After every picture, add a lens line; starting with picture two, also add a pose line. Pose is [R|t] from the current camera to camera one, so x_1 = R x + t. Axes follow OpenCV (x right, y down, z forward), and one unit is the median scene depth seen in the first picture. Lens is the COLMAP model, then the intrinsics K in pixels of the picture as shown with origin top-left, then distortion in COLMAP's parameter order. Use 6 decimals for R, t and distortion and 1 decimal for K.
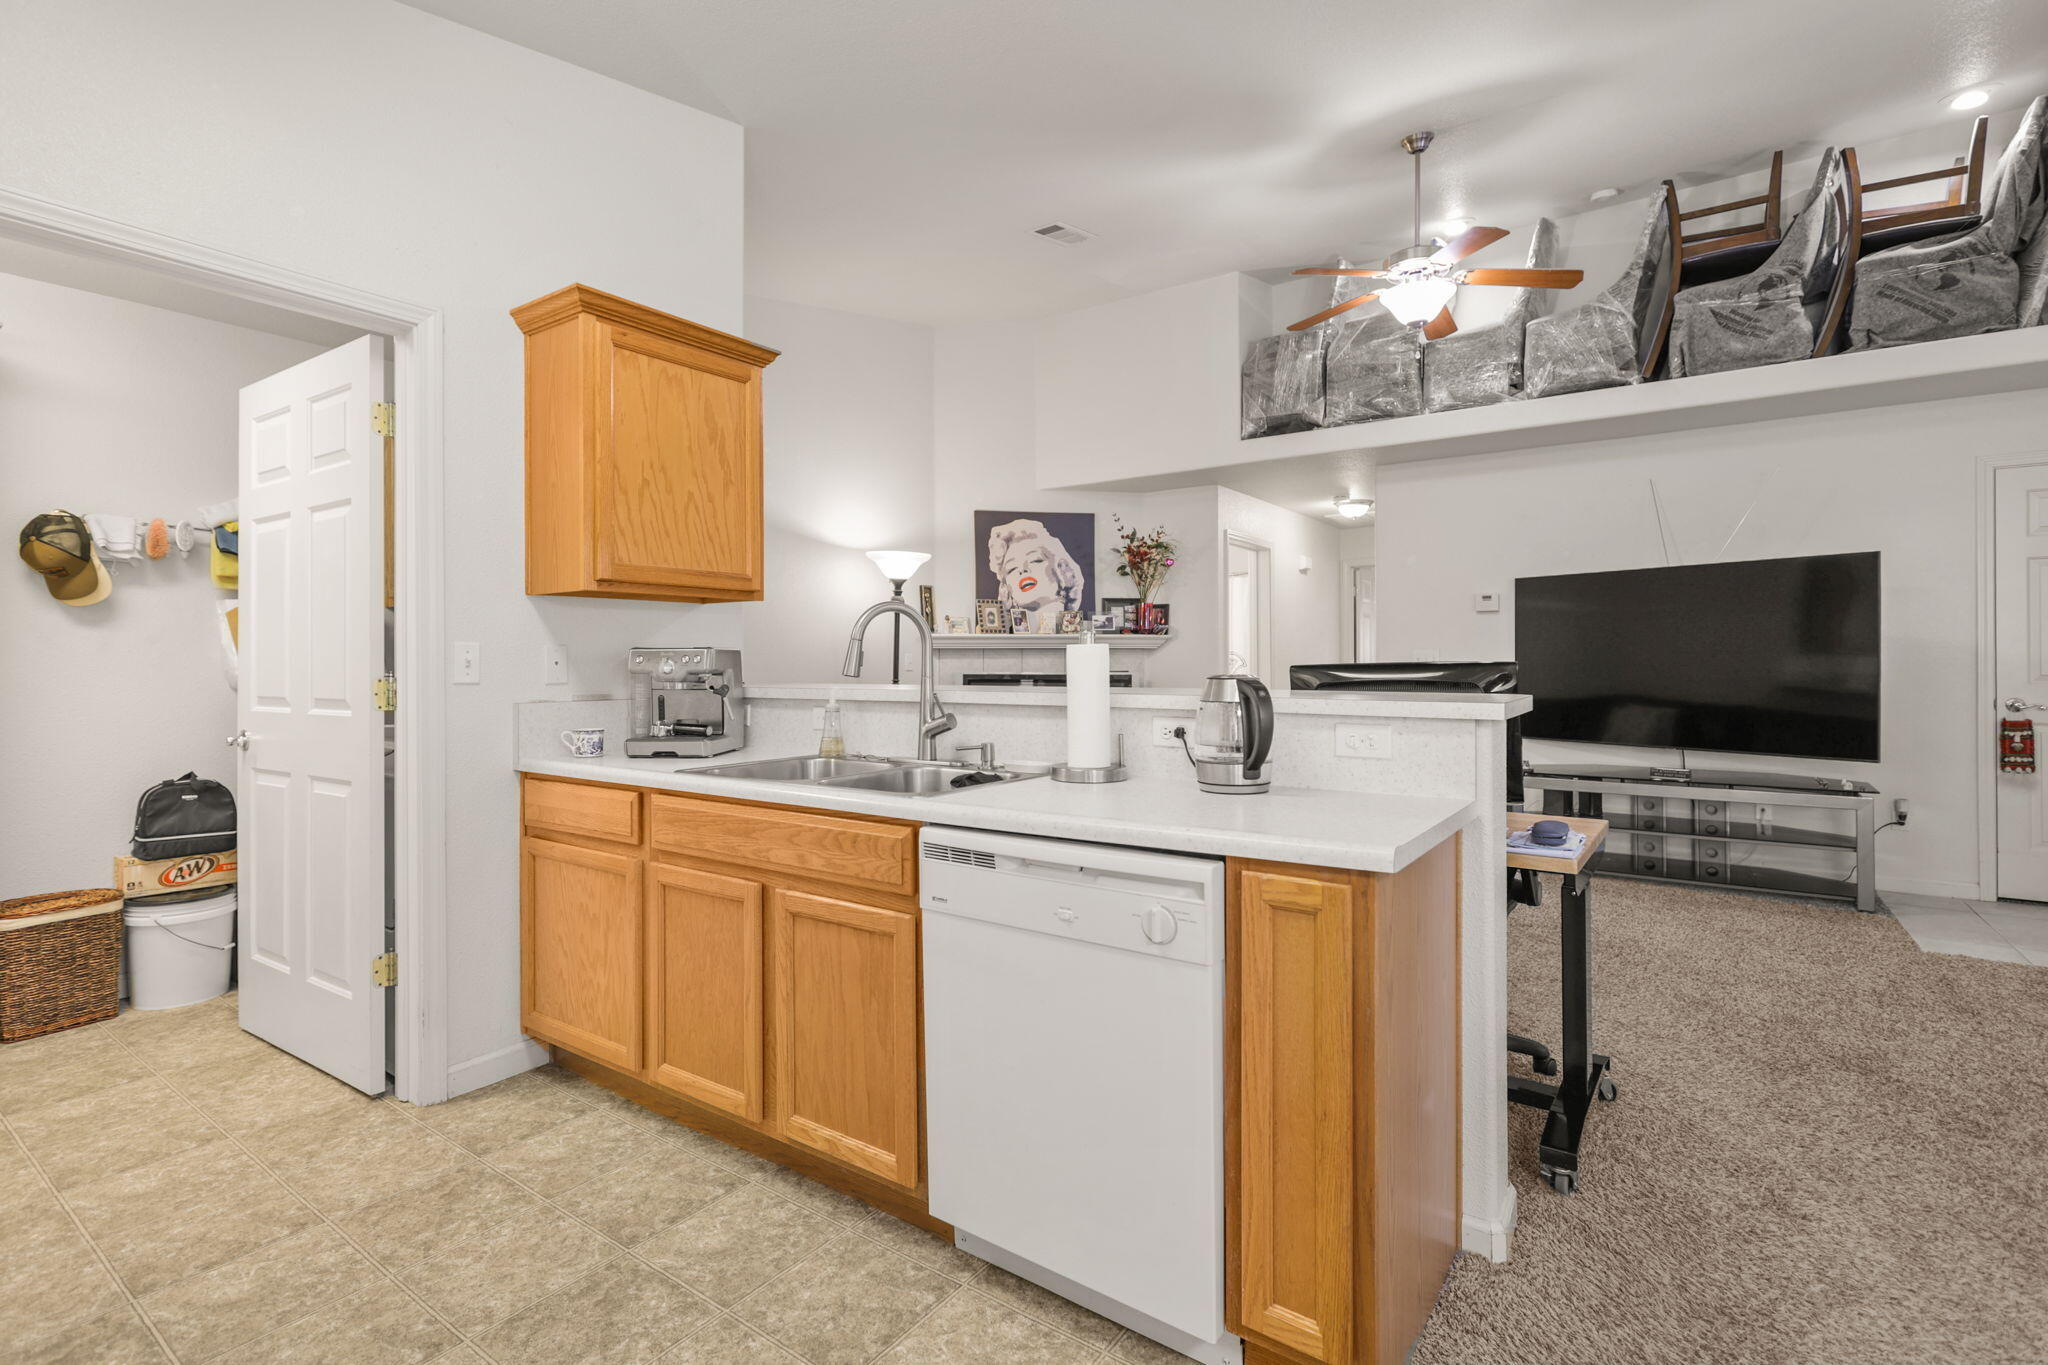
lens RADIAL K [[954.2, 0, 1014.6], [0, 954.2, 657.0], [0, 0, 1]] dist [0.000138, 0.001673]
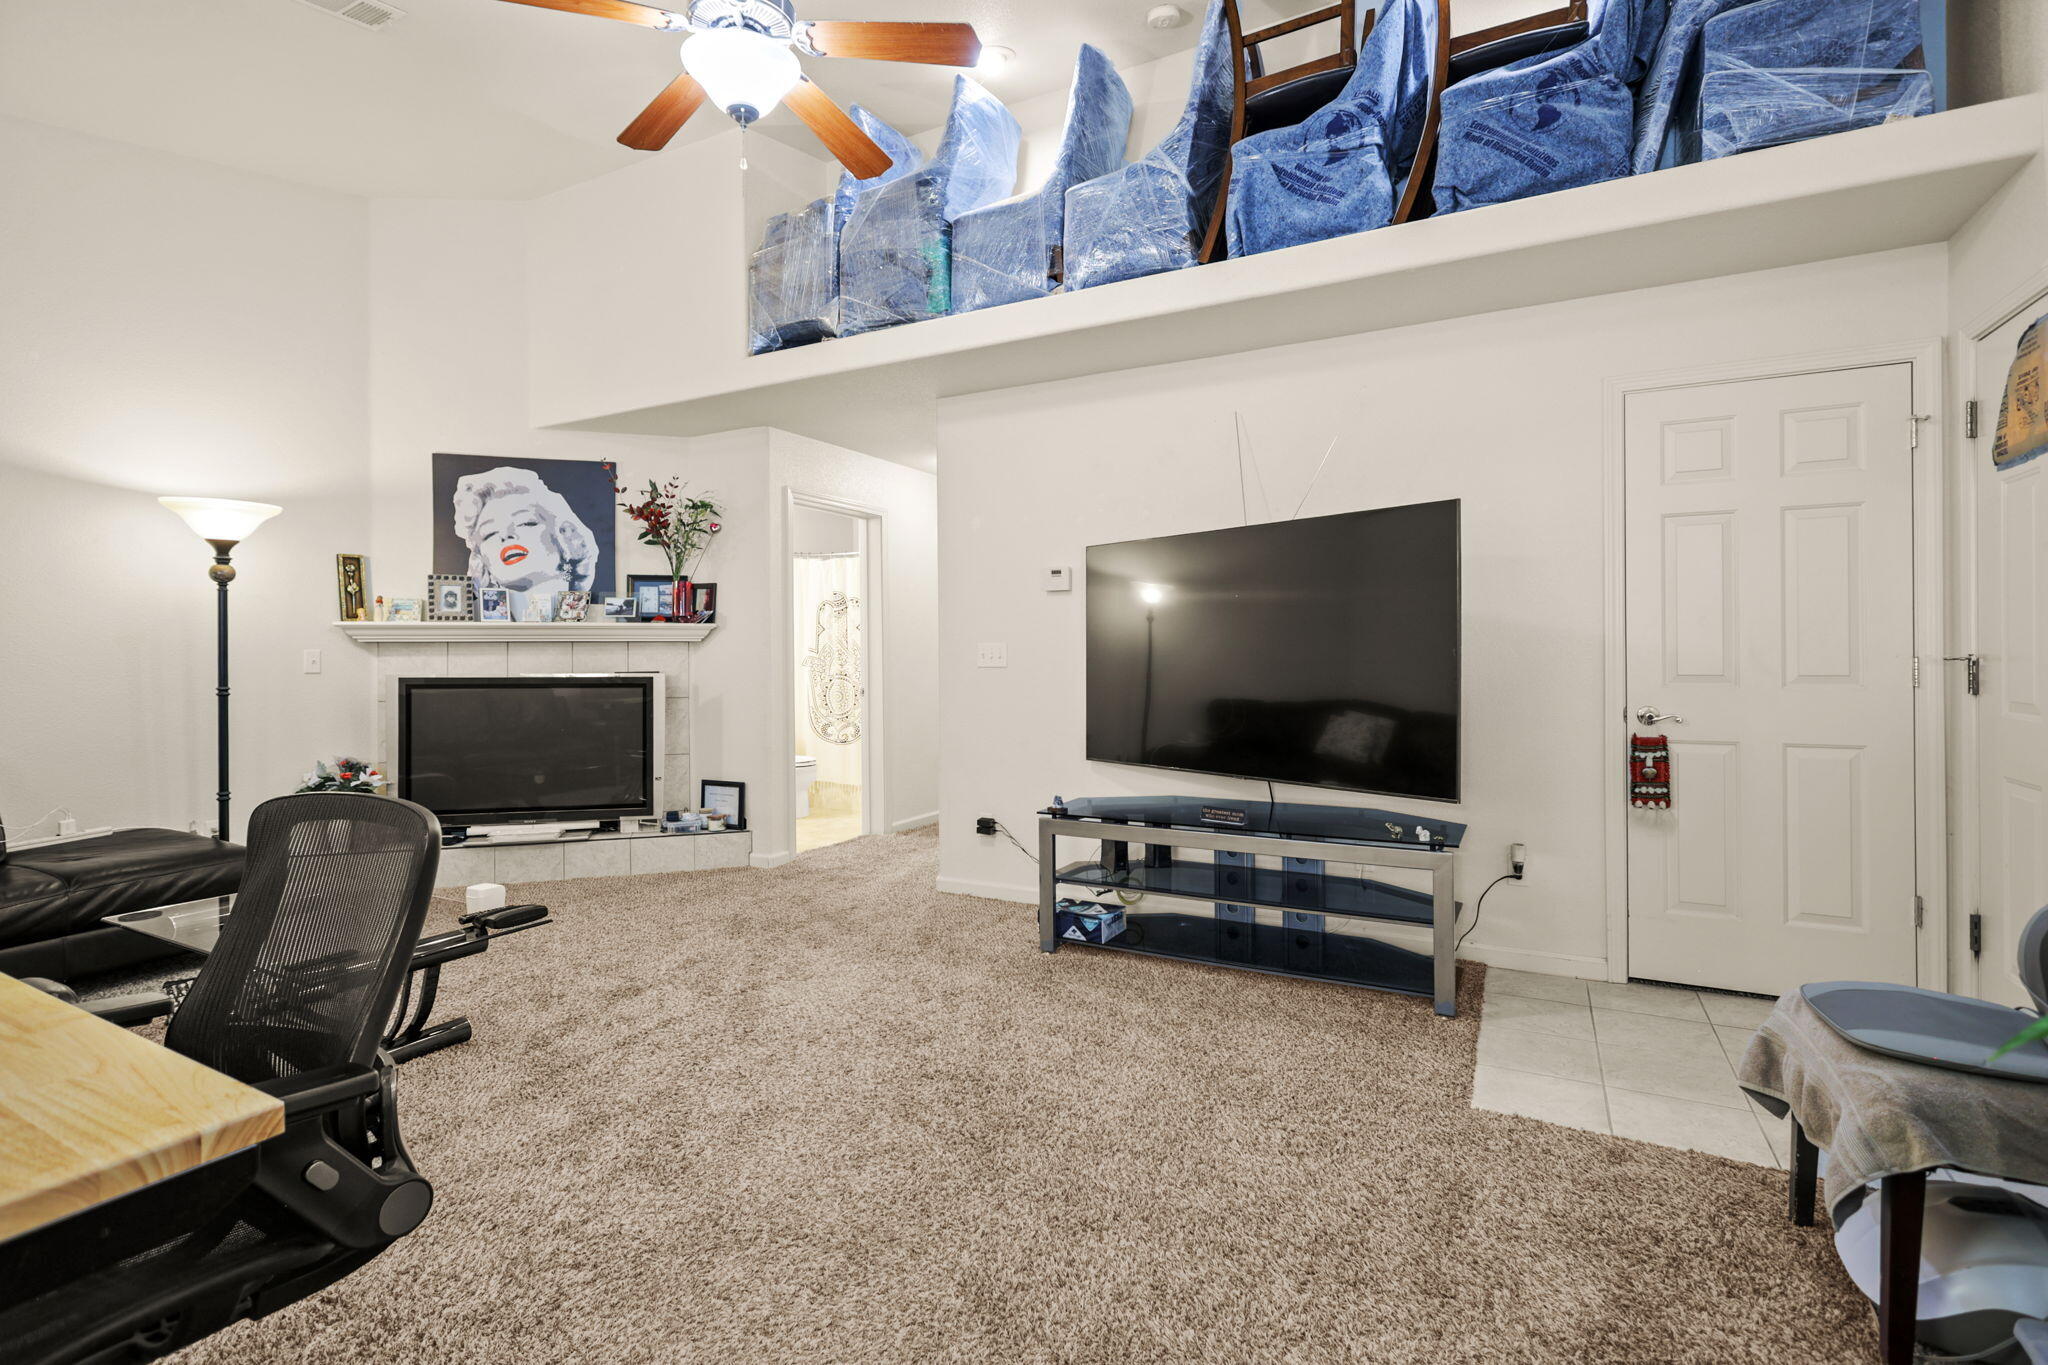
lens RADIAL K [[954.2, 0, 1015.6], [0, 954.2, 652.3], [0, 0, 1]] dist [0.000138, 0.001673]
pose [[0.992134, -0.002434, 0.125155, 0.443927], [0.002512, 0.999997, -0.000464, 0.000813], [-0.125154, 0.000774, 0.992137, 0.313459]]
